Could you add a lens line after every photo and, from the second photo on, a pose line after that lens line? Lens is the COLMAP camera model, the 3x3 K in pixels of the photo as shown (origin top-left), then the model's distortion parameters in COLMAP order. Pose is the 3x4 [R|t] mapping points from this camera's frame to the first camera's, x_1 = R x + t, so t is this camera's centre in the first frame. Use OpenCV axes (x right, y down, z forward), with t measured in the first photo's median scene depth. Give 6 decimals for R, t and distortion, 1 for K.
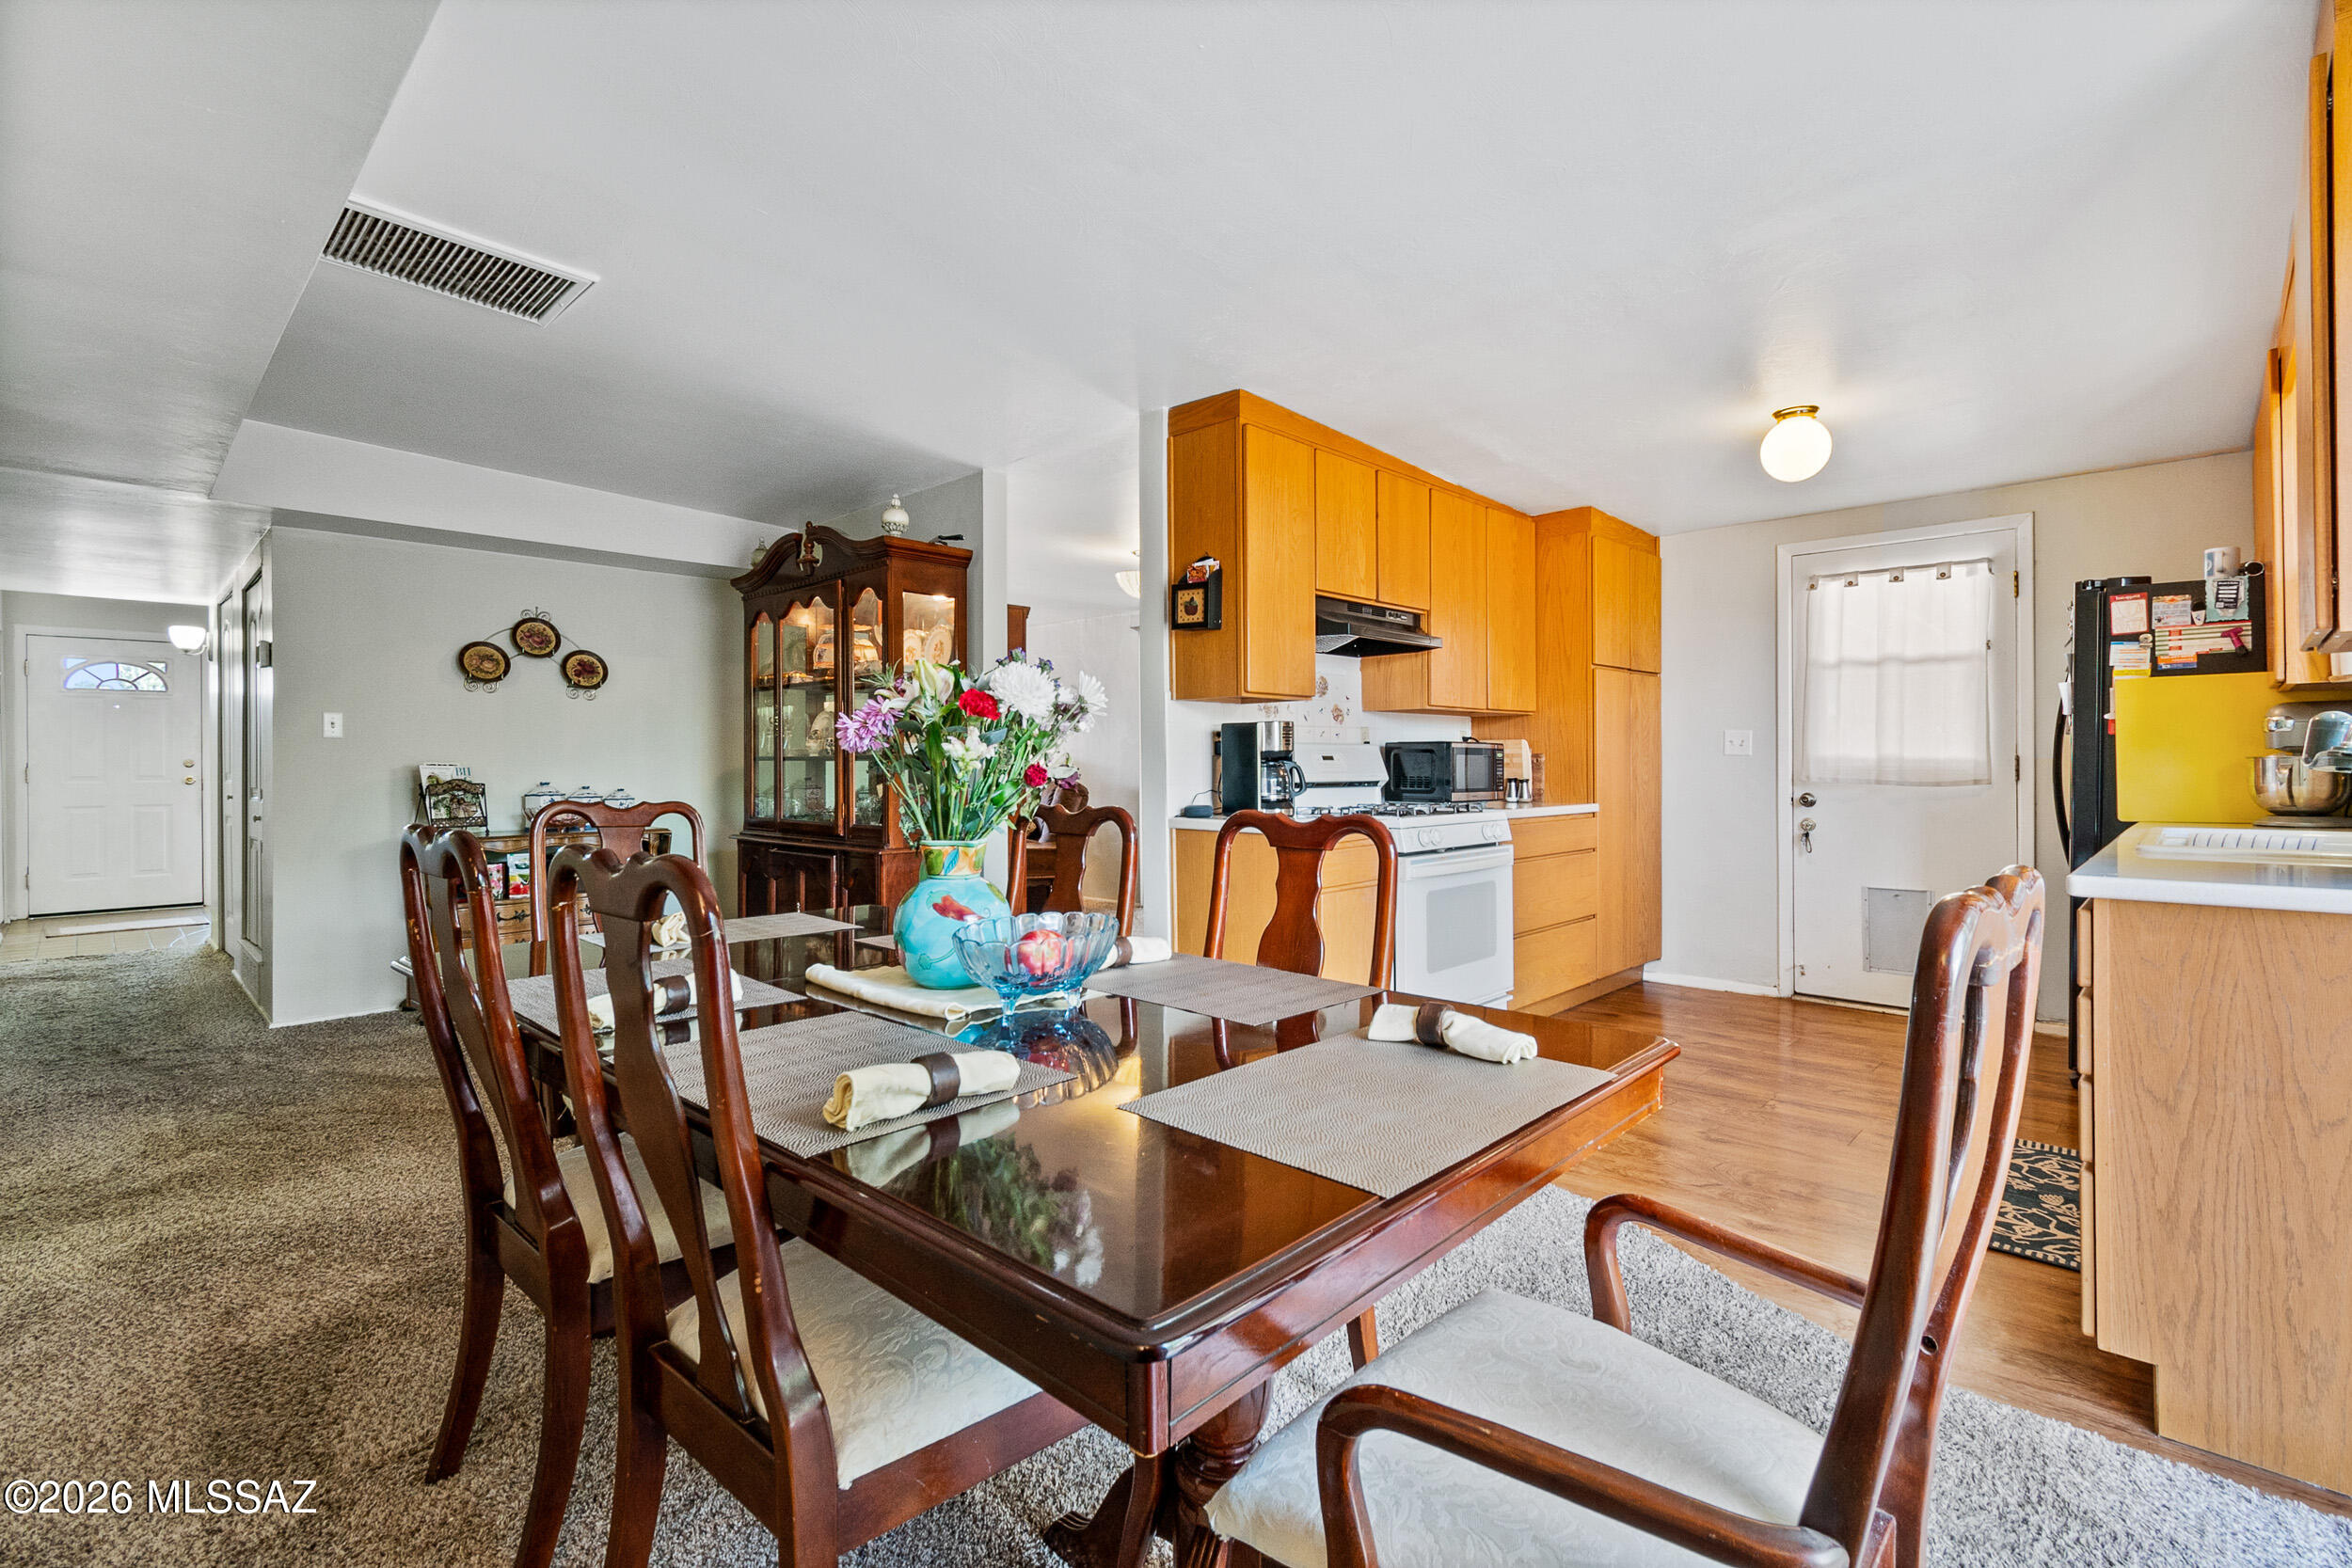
lens RADIAL K [[1068.1, 0, 1177.1], [0, 1068.1, 761.0], [0, 0, 1]] dist [0.003435, 0.000336]
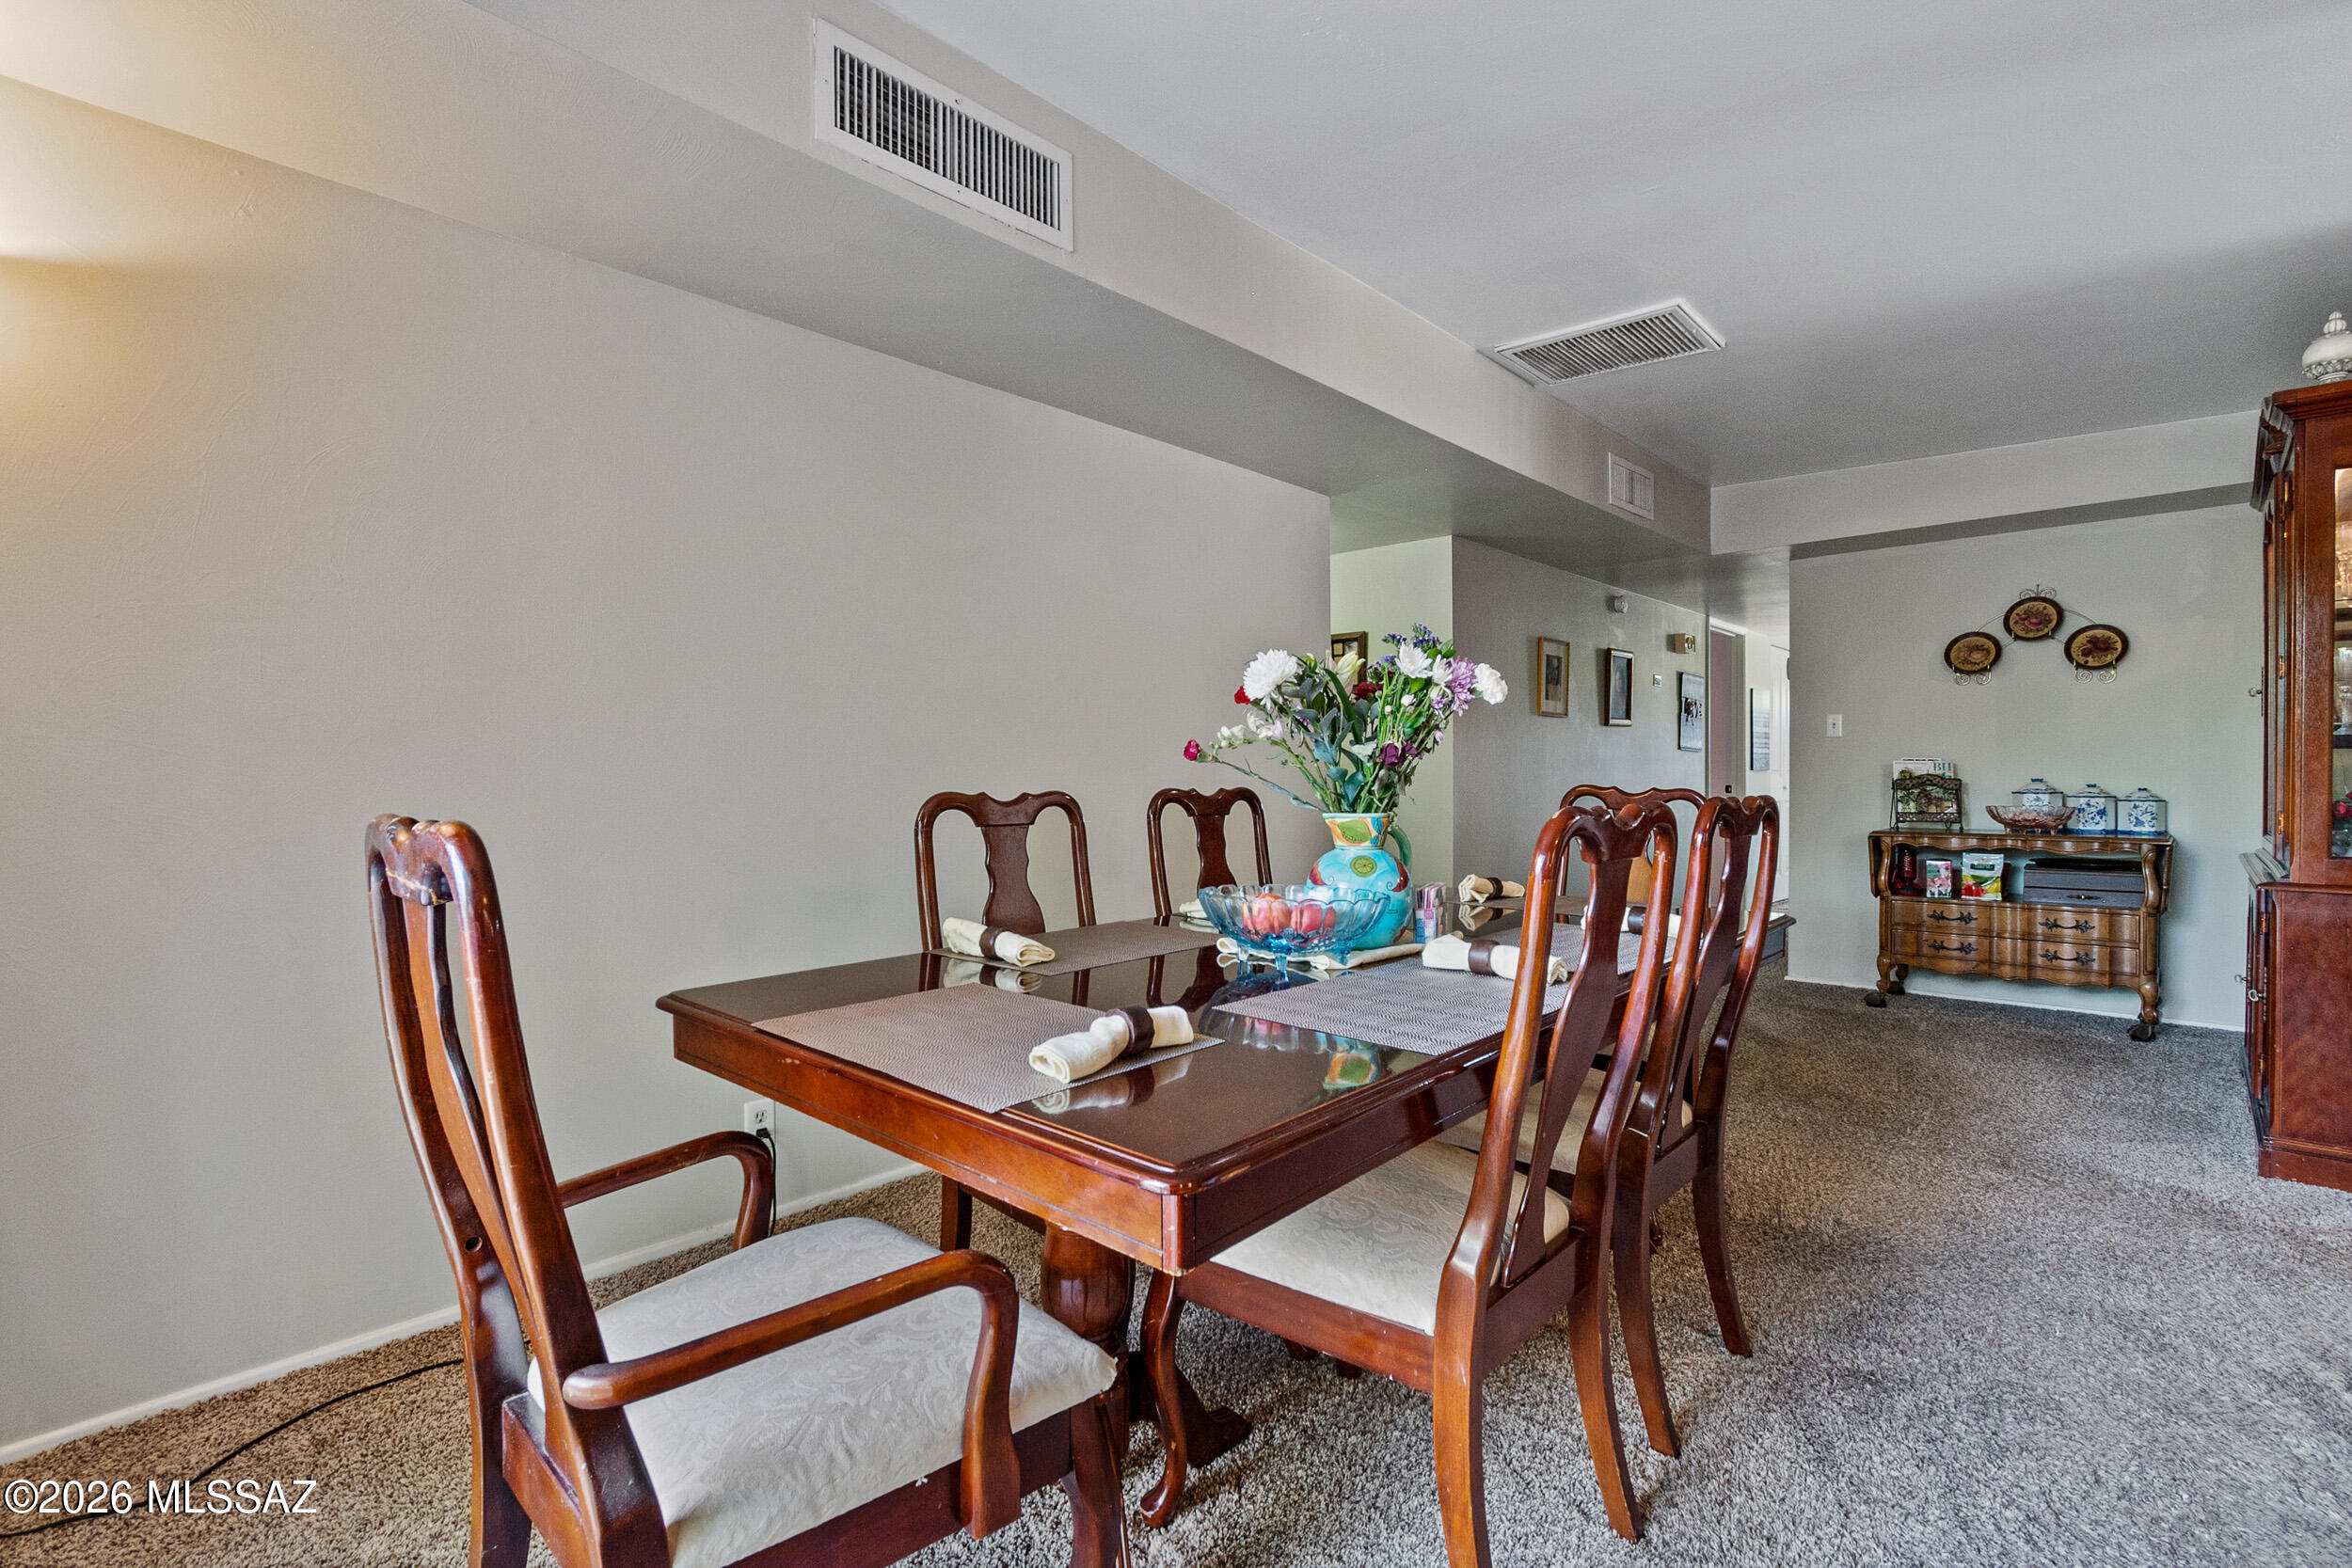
lens RADIAL K [[1064.6, 0, 1201.8], [0, 1064.6, 785.3], [0, 0, 1]] dist [-0.000133, 0.000254]
pose [[0.016643, 0.013209, -0.999774, 0.331944], [0.004283, 0.999903, 0.013282, 0.012116], [0.999852, -0.004503, 0.016585, 0.318397]]
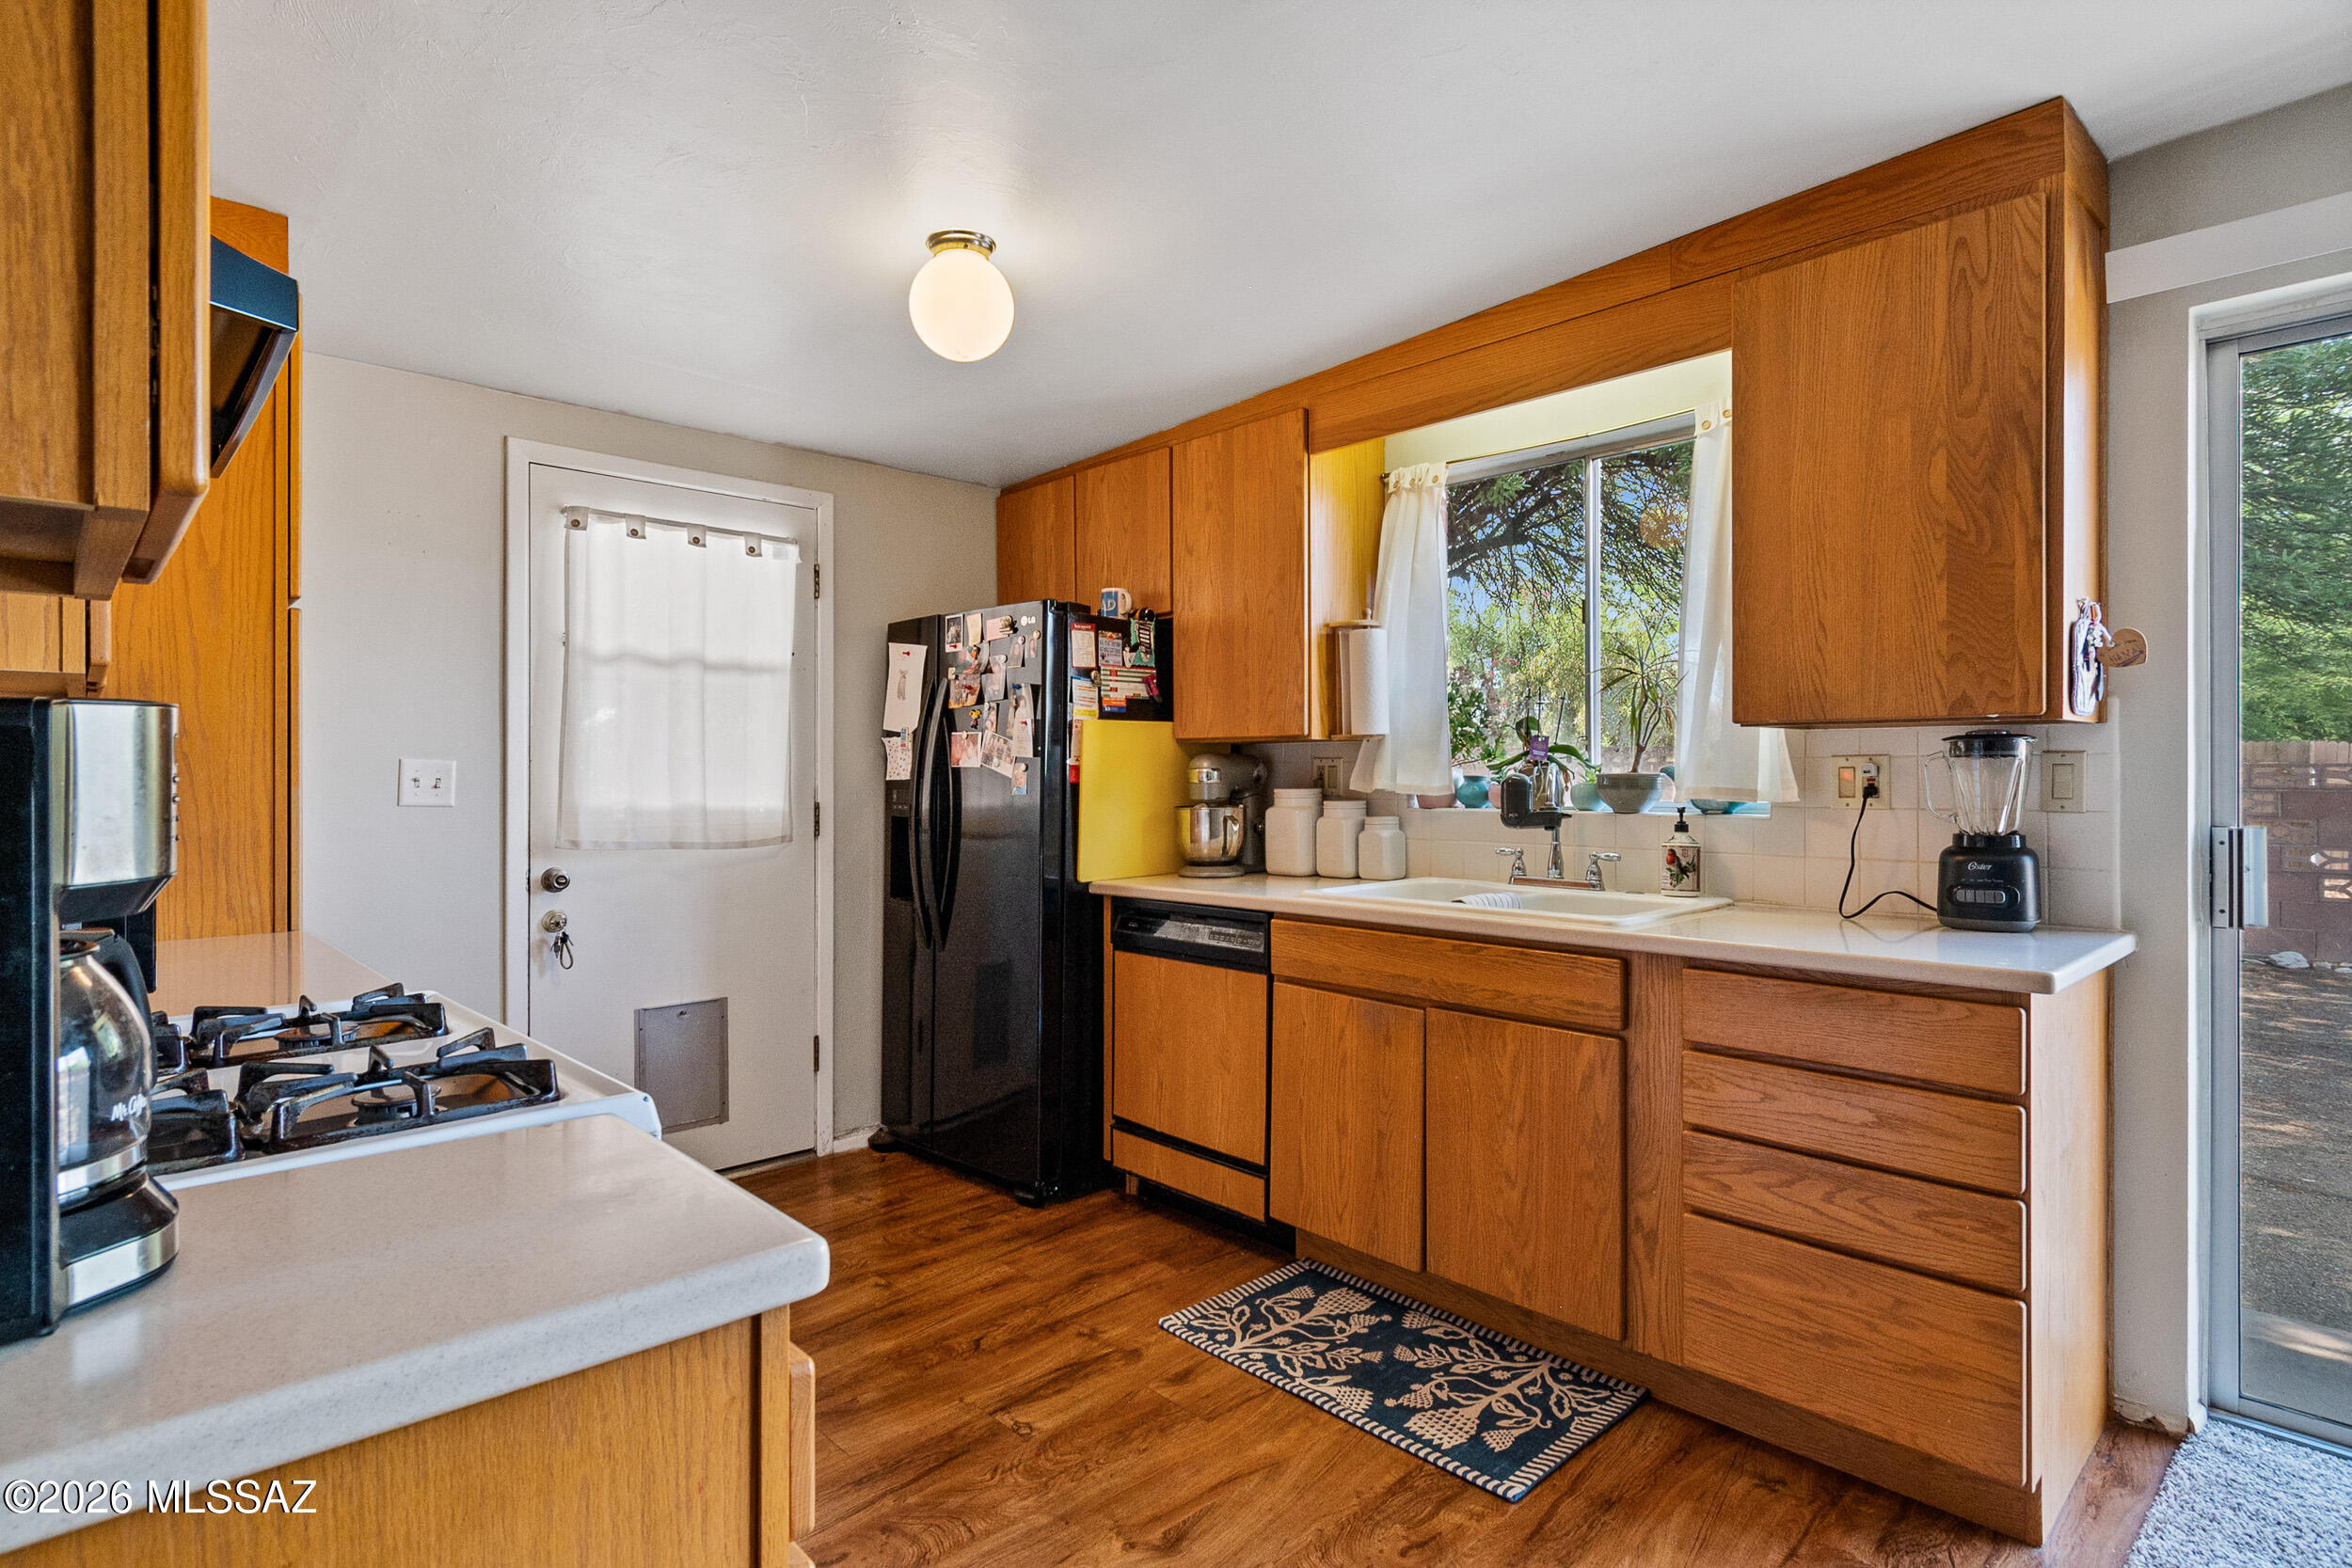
lens RADIAL K [[1197.4, 0, 1203.2], [0, 1197.4, 782.6], [0, 0, 1]] dist [0.002594, 0.000527]
pose [[0.036440, 0.000342, 0.999336, -0.068092], [-0.000341, 1.000000, -0.000330, -0.019211], [-0.999336, -0.000328, 0.036440, 0.668588]]
